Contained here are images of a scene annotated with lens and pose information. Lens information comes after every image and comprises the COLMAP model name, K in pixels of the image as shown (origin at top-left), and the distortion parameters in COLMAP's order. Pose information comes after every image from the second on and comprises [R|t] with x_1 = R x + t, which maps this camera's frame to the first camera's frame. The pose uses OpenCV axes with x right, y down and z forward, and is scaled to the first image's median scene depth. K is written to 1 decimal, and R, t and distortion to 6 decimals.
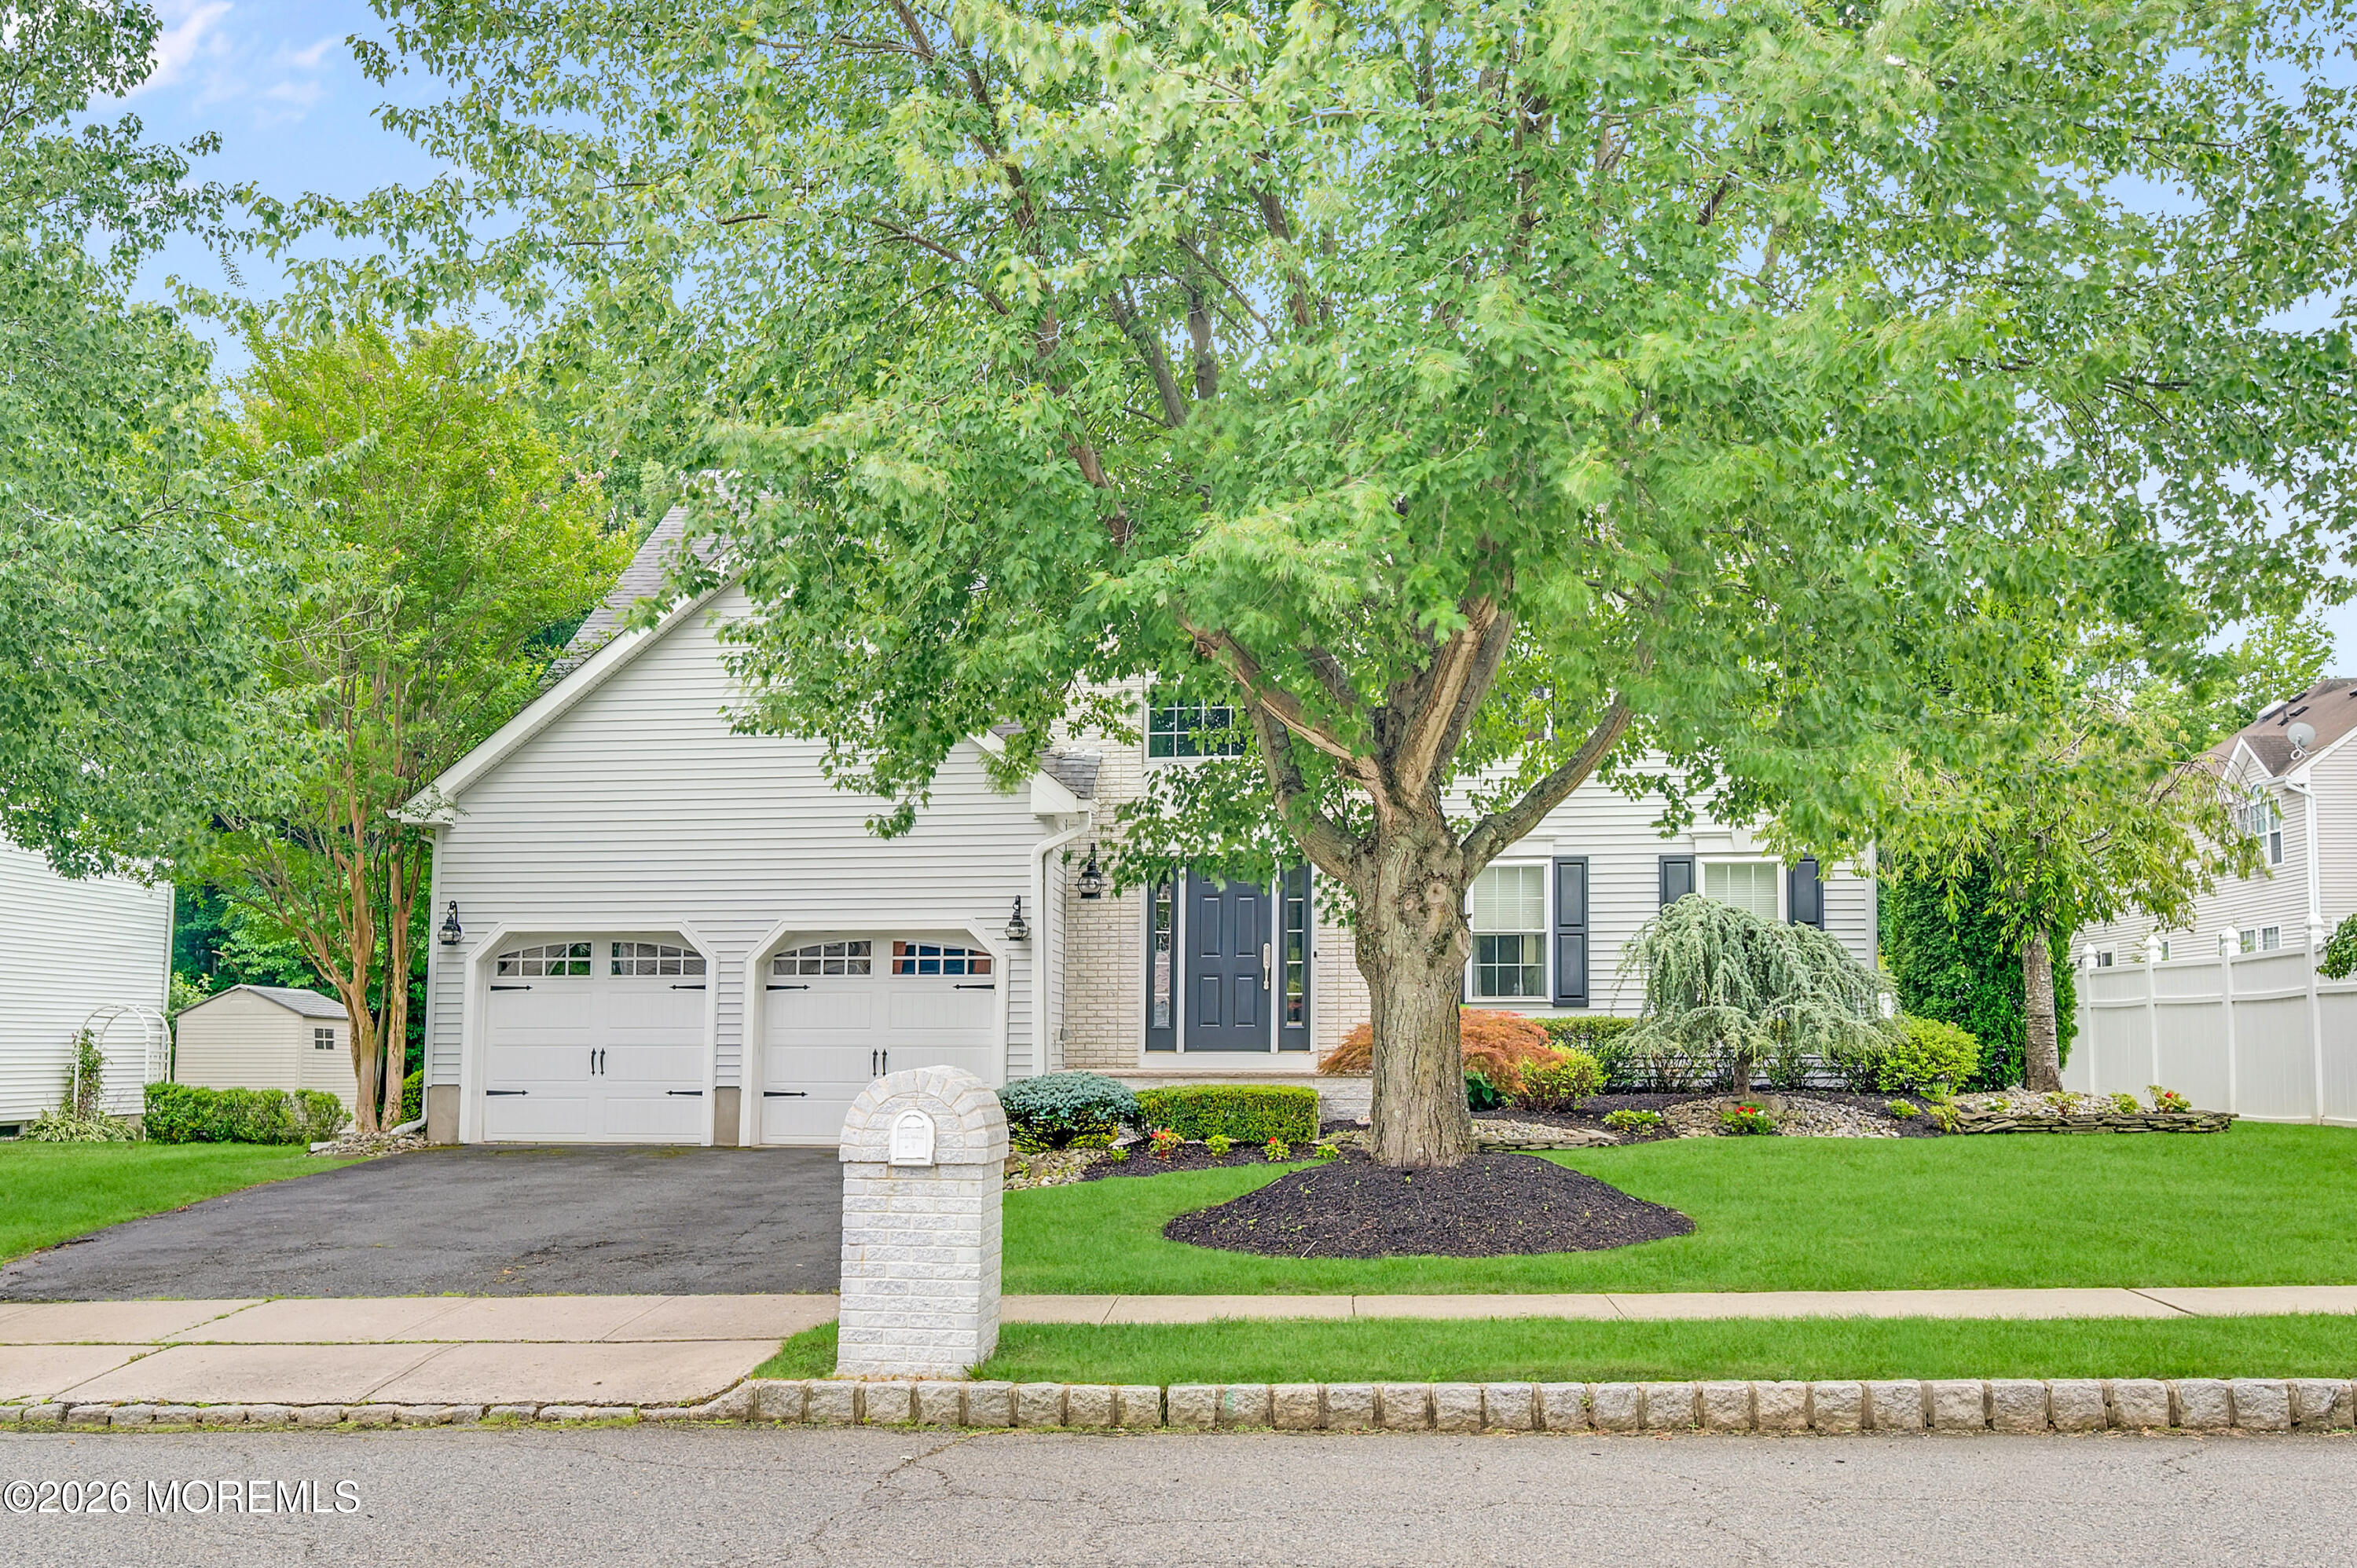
lens RADIAL K [[923.4, 0, 1192.2], [0, 923.4, 790.4], [0, 0, 1]] dist [-0.002647, -0.000169]
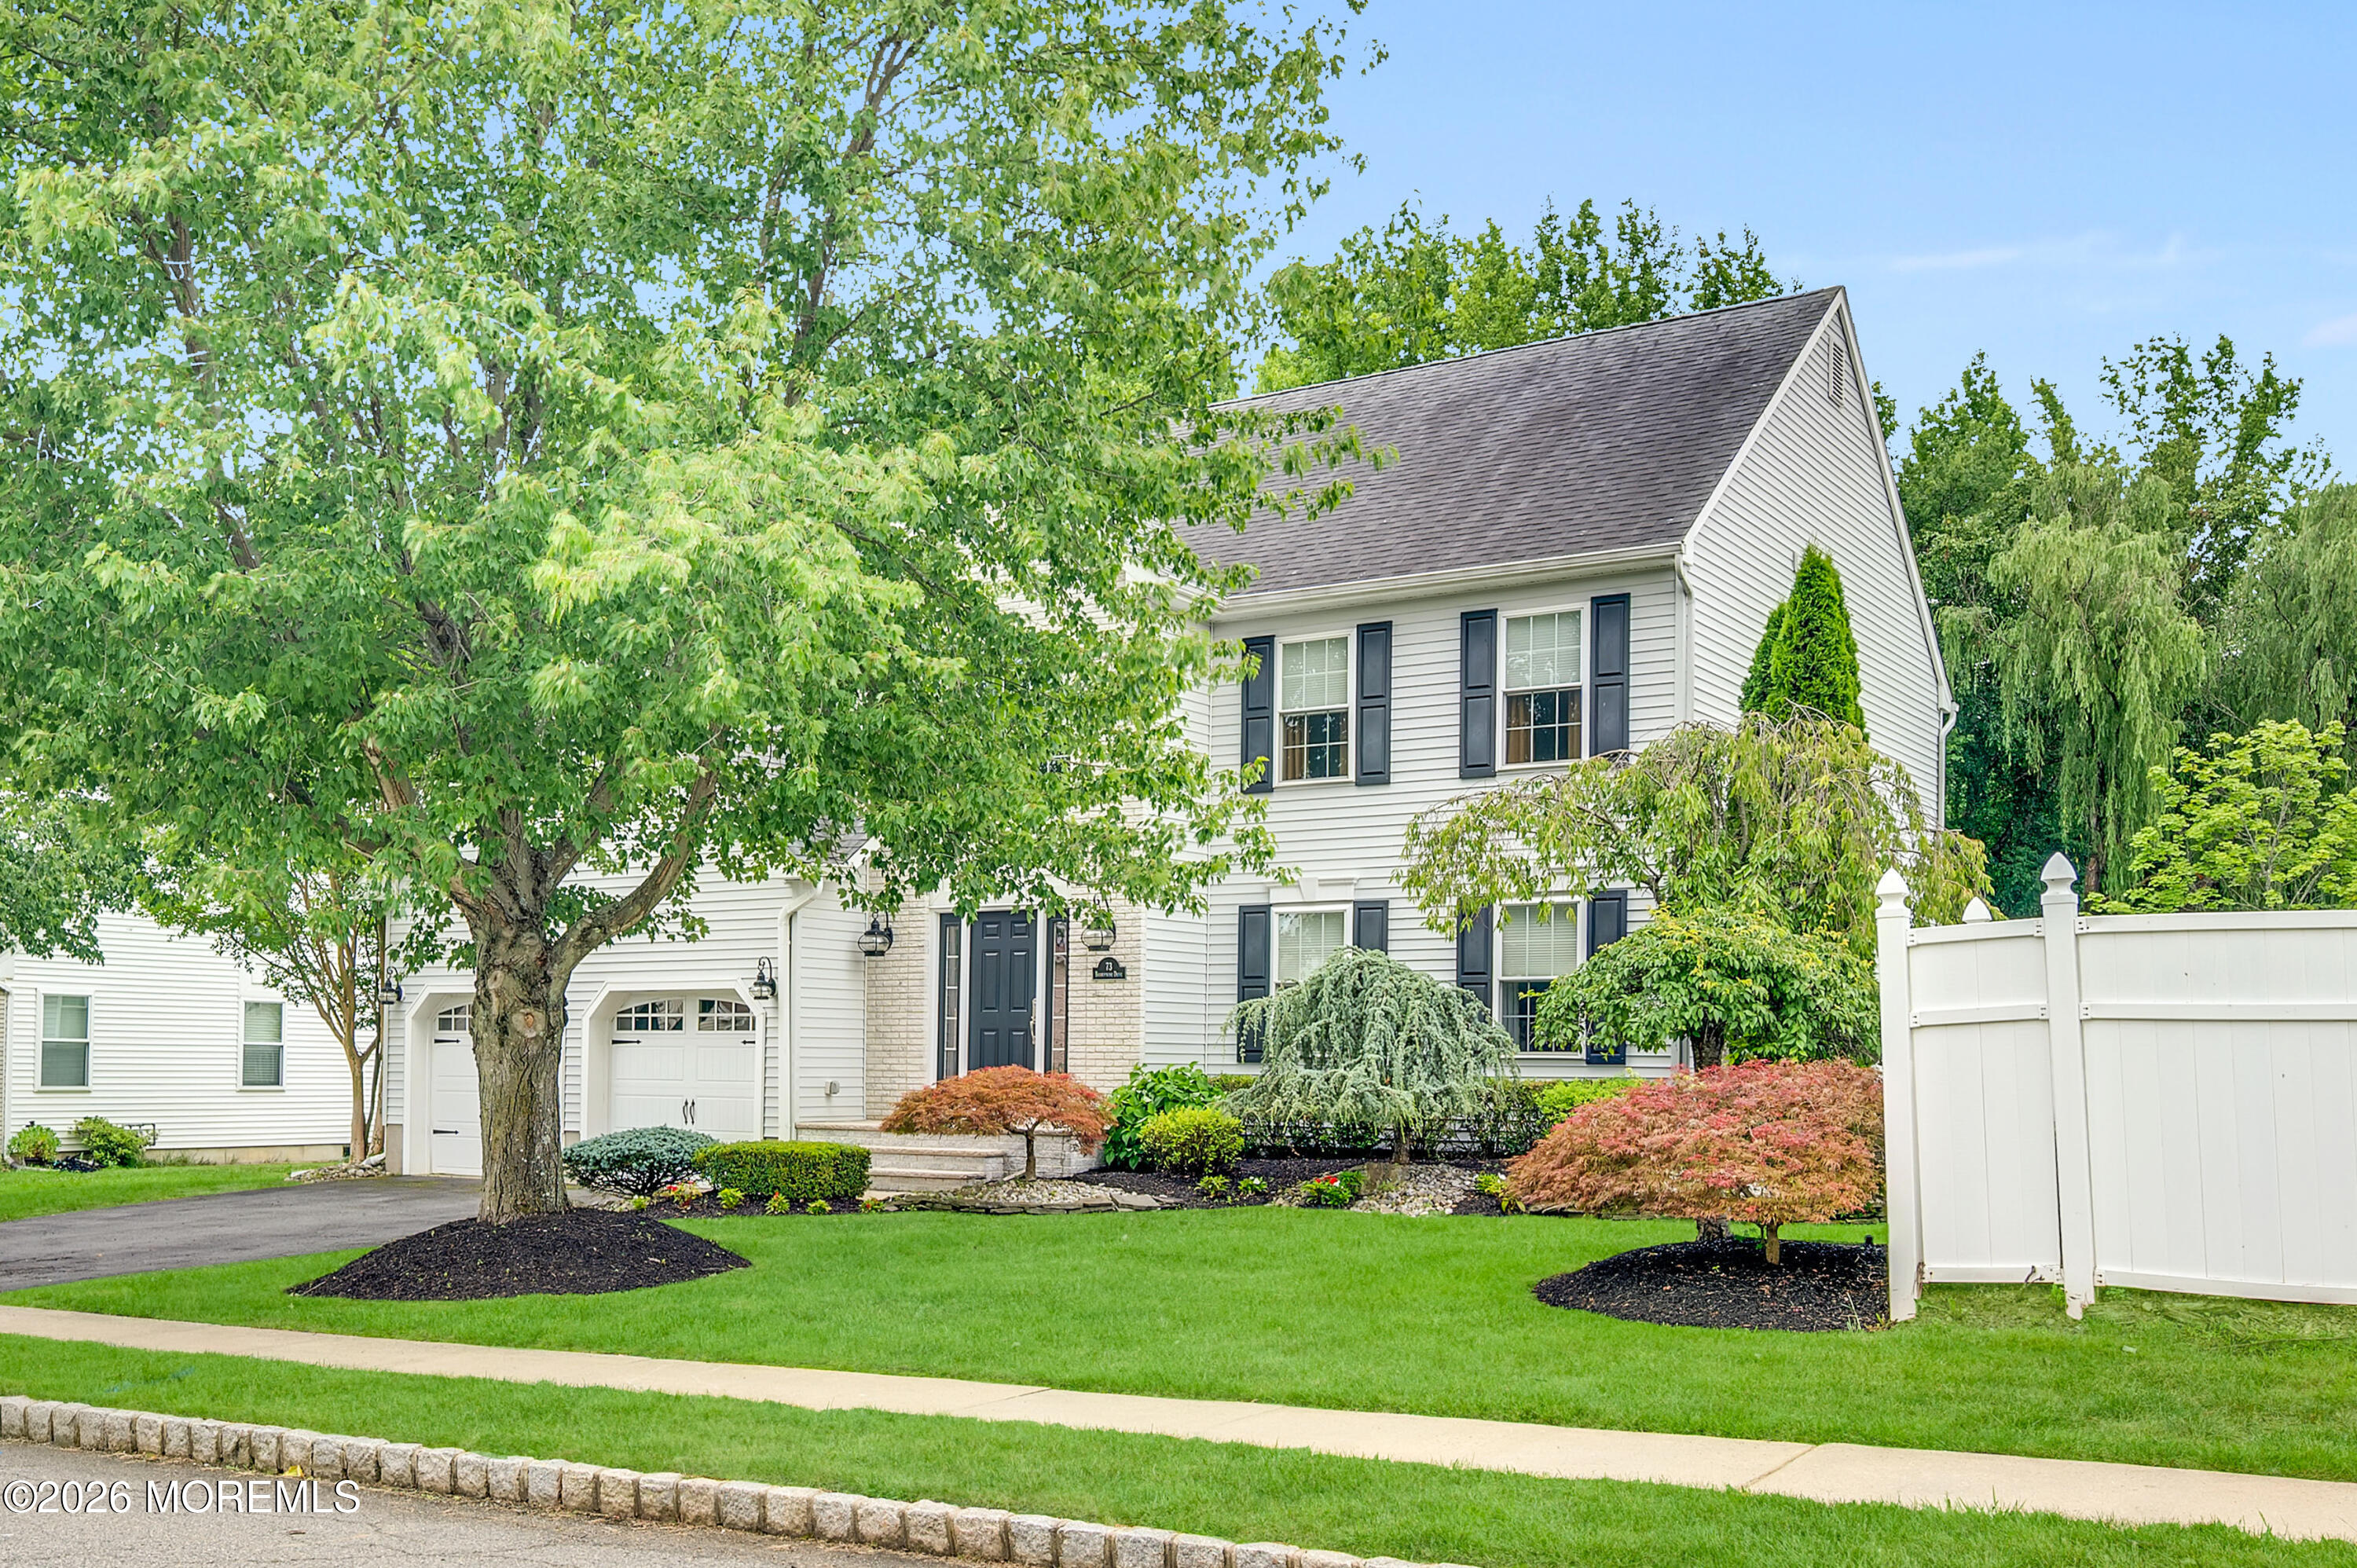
lens RADIAL K [[923.4, 0, 1192.2], [0, 923.4, 790.4], [0, 0, 1]] dist [-0.002647, -0.000169]
pose [[0.974916, -0.058381, -0.214779, 0.486602], [0.046619, 0.997143, -0.059428, 0.008408], [0.217635, 0.047924, 0.974853, 0.047183]]
